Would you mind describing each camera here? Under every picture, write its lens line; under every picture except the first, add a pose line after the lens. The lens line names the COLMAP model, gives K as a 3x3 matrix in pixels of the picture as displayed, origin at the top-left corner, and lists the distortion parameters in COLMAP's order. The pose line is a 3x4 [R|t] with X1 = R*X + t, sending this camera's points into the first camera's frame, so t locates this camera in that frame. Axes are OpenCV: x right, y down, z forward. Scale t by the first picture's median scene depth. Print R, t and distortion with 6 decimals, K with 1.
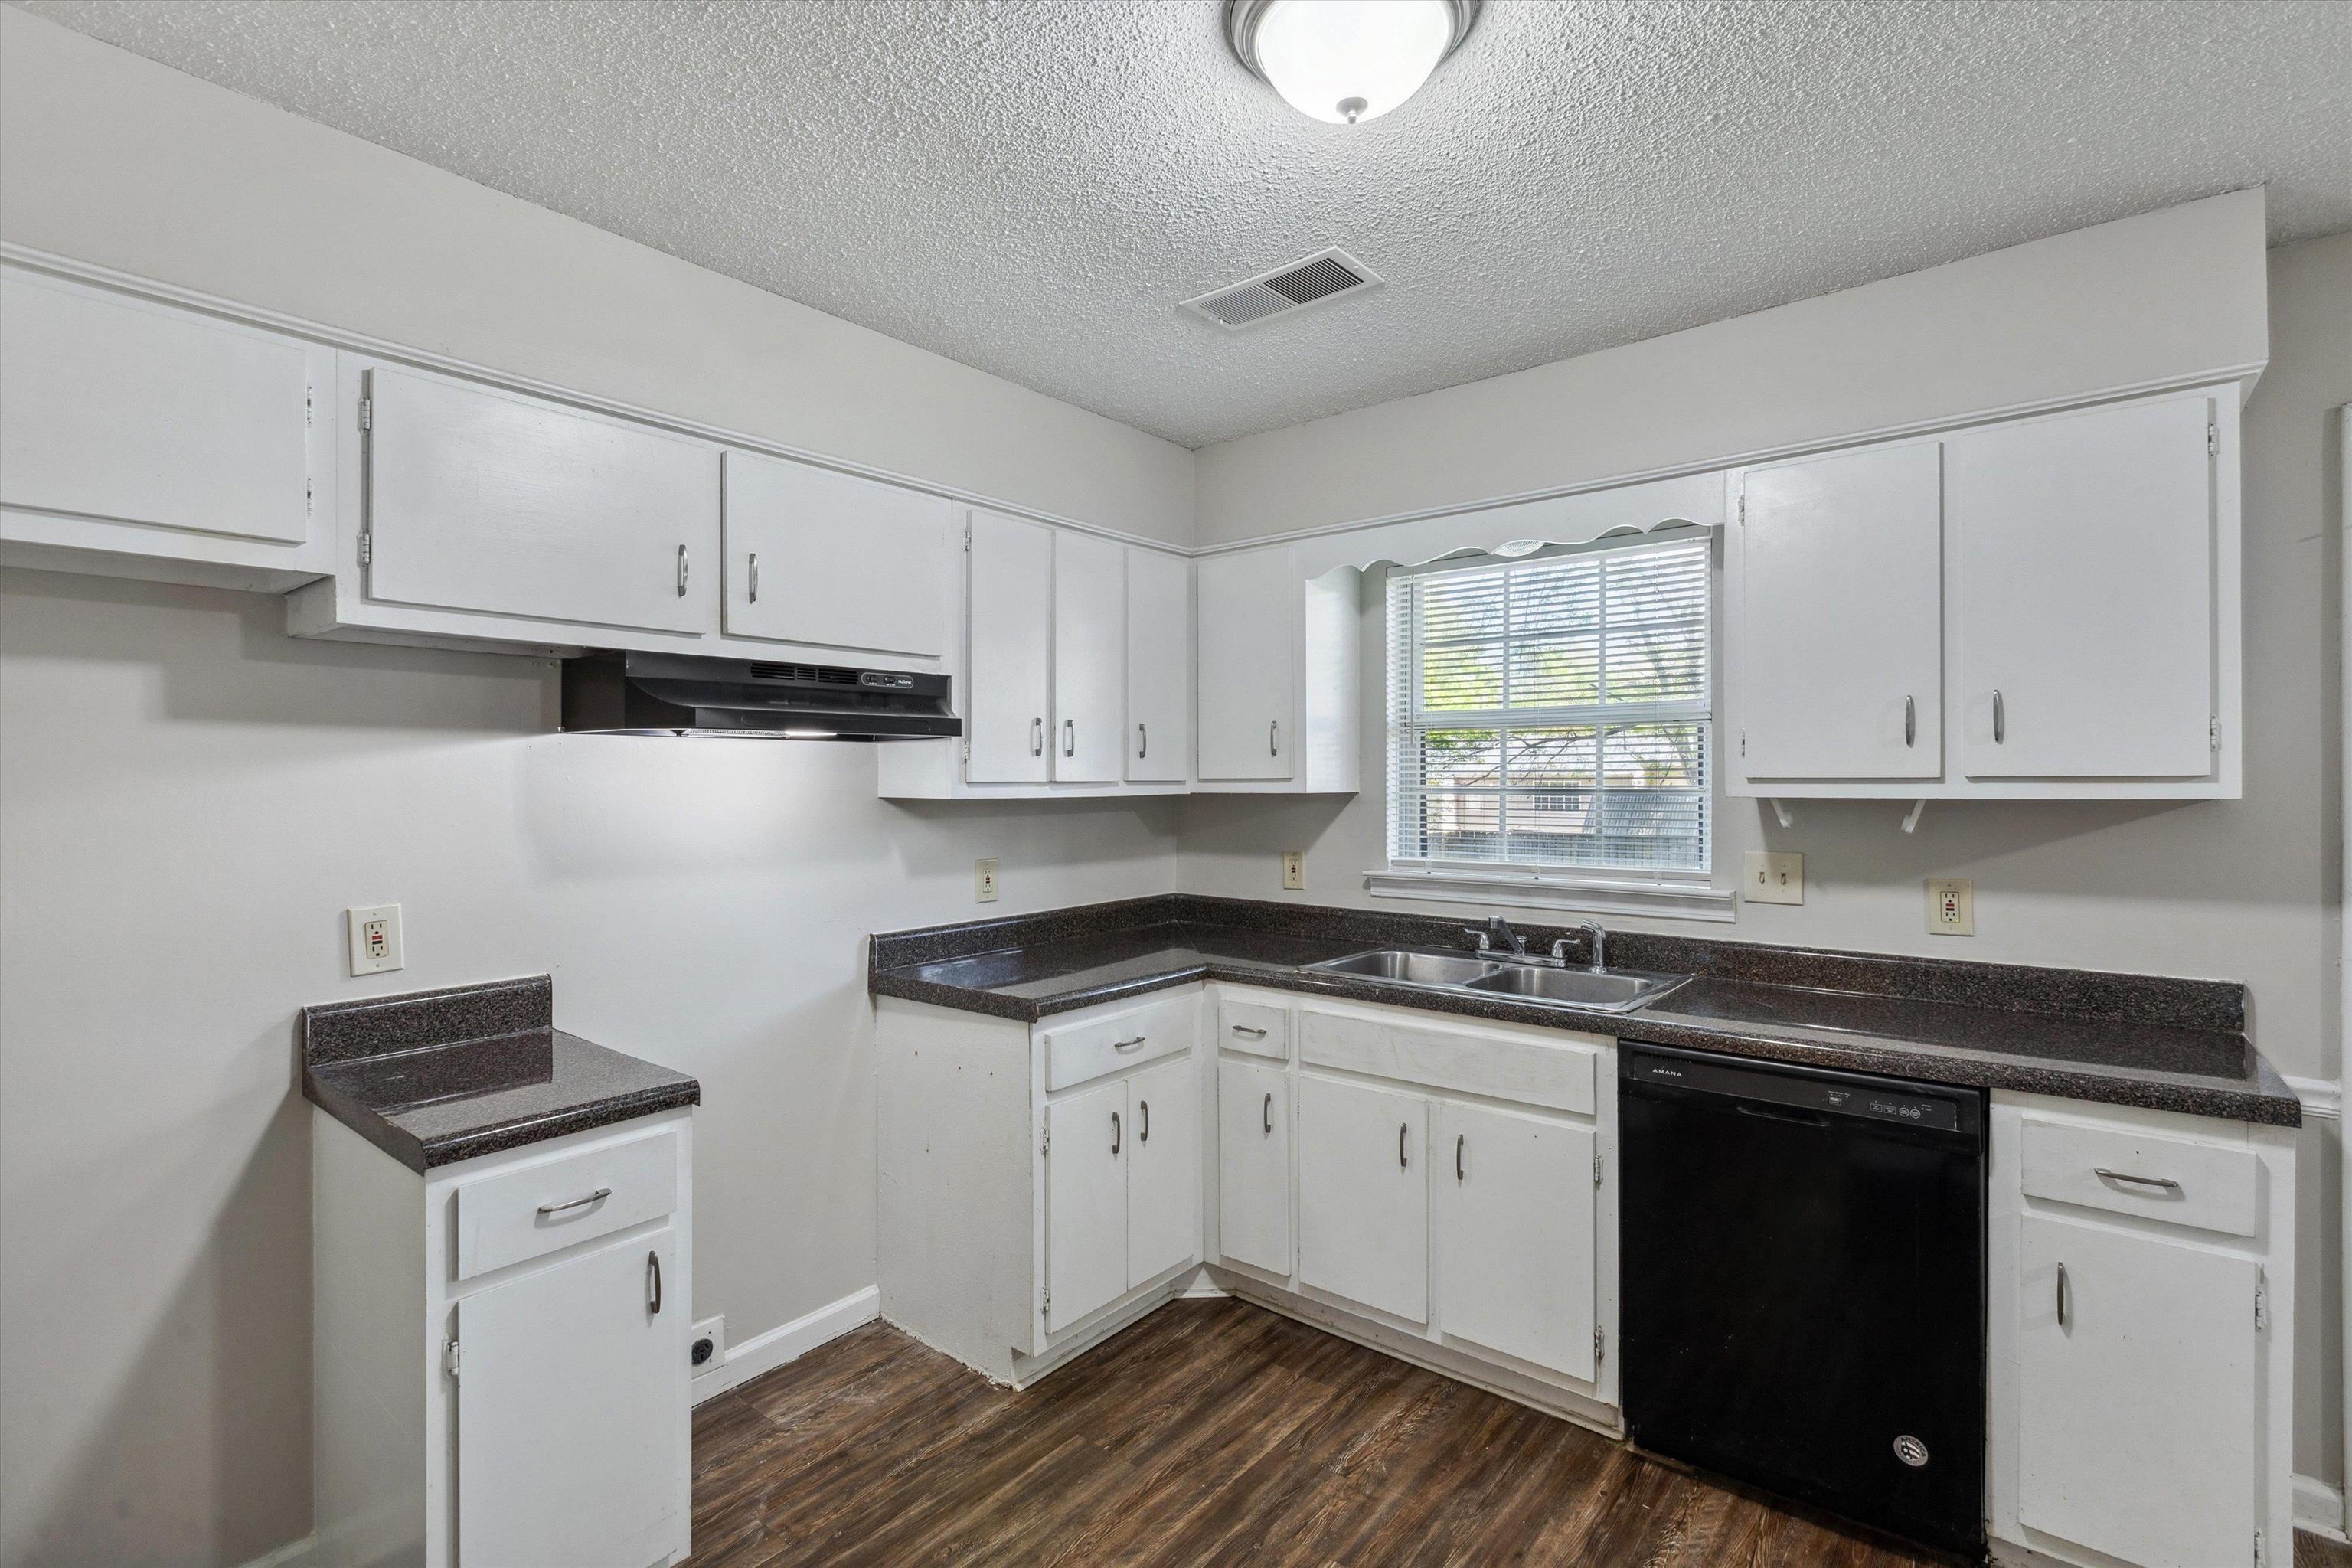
lens RADIAL K [[1065.1, 0, 1172.6], [0, 1065.1, 780.4], [0, 0, 1]] dist [0.000812, -0.003200]
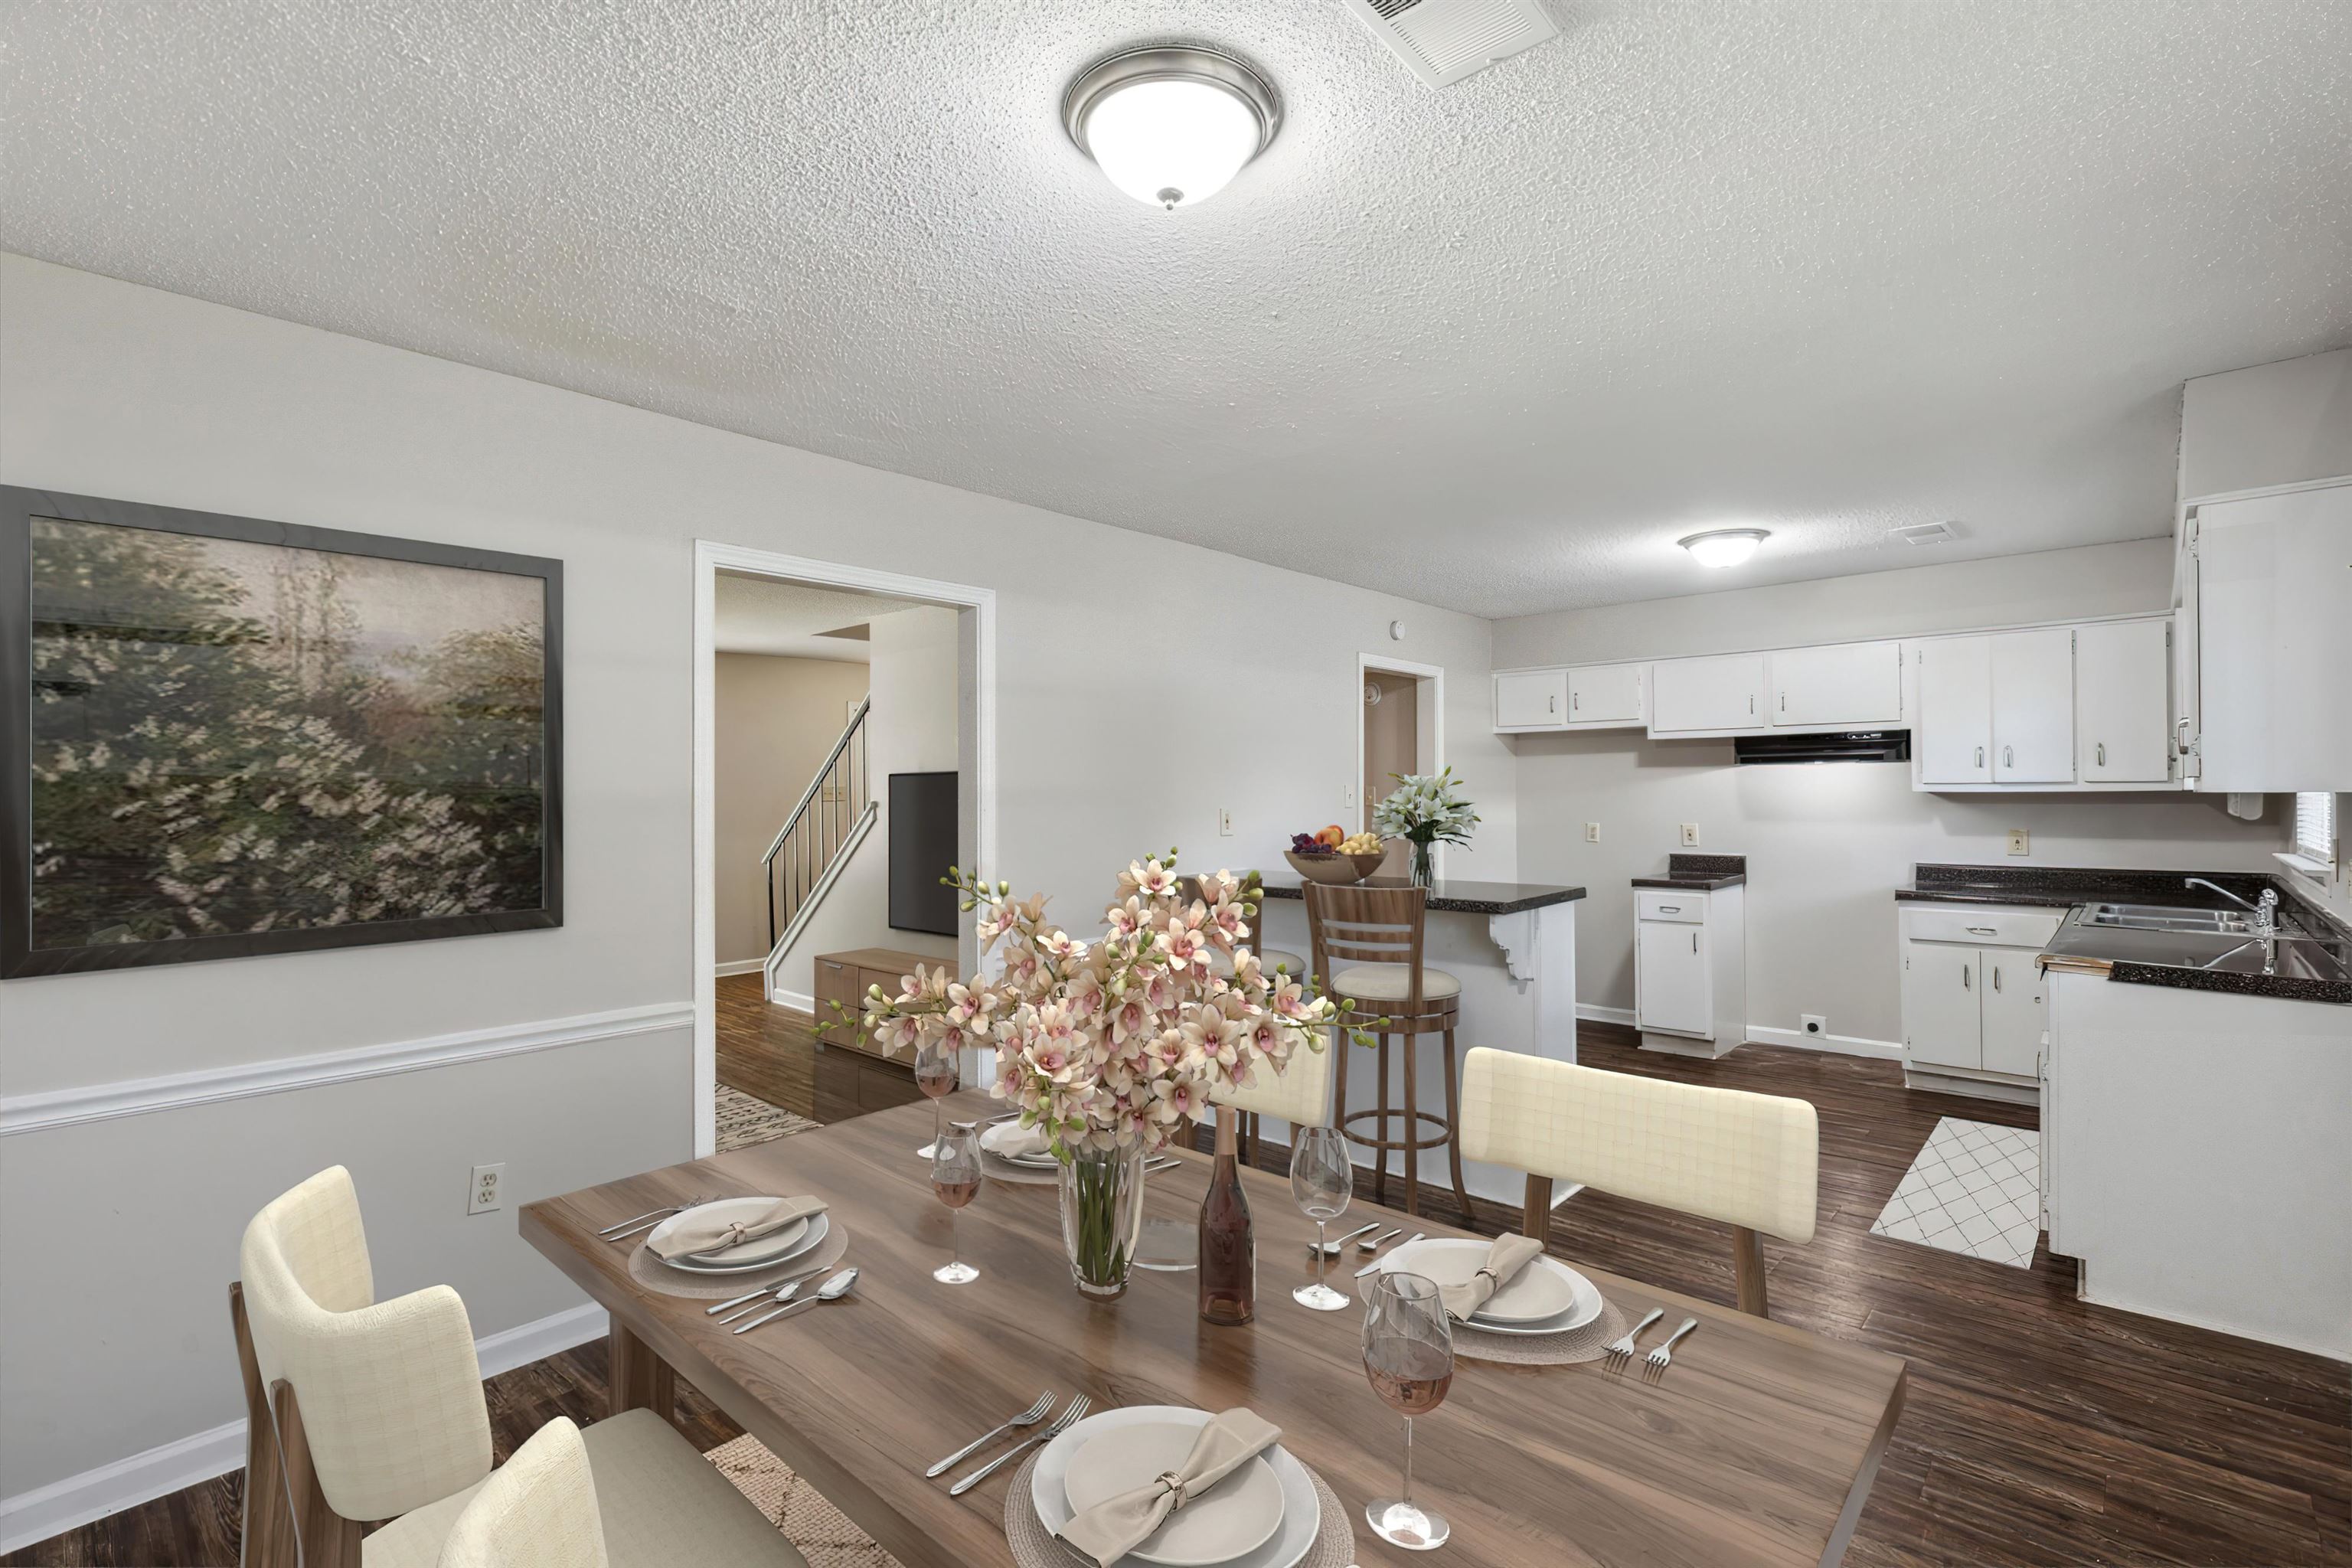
lens RADIAL K [[1065.1, 0, 1166.5], [0, 1065.1, 776.9], [0, 0, 1]] dist [0.000812, -0.003200]
pose [[-0.062611, -0.008271, -0.998004, 2.056500], [0.007048, 0.999937, -0.008729, -0.002444], [0.998013, -0.007581, -0.062549, -0.273904]]
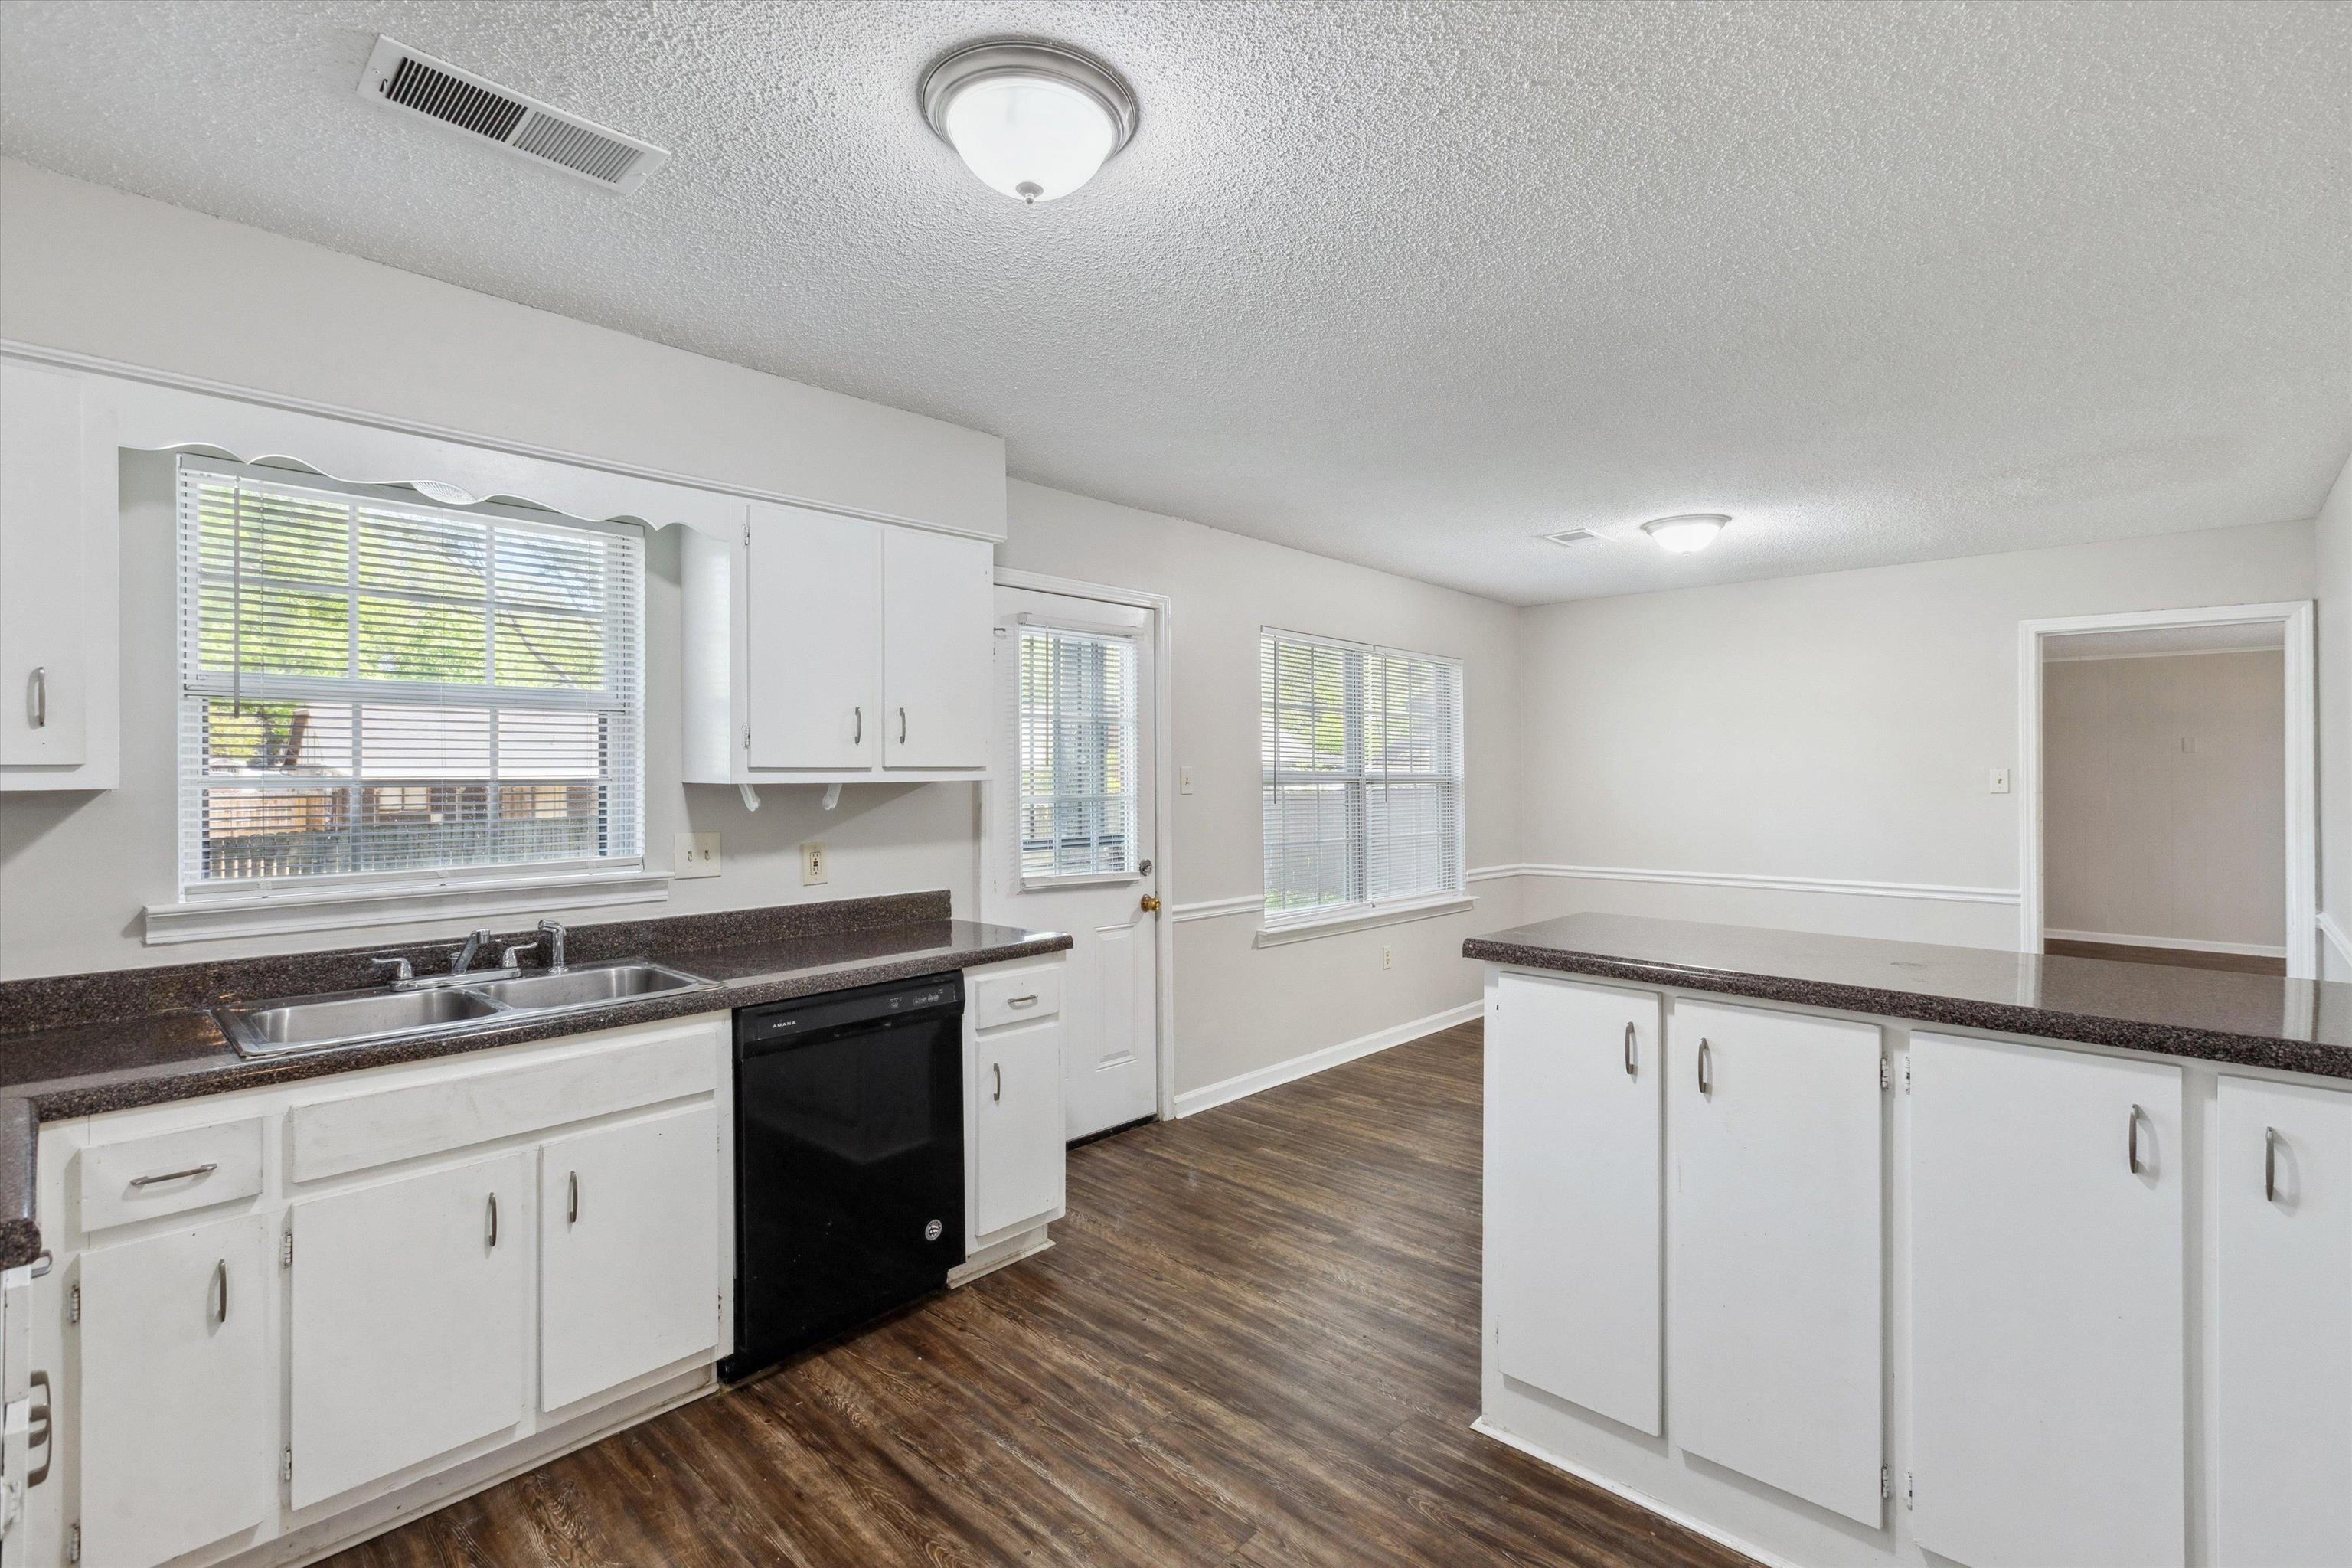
lens RADIAL K [[1065.1, 0, 1174.0], [0, 1065.1, 777.0], [0, 0, 1]] dist [0.000812, -0.003200]
pose [[0.068981, -0.005398, 0.997603, -0.580446], [-0.000488, 0.999985, 0.005445, 0.001749], [-0.997618, -0.000862, 0.068977, 0.451807]]
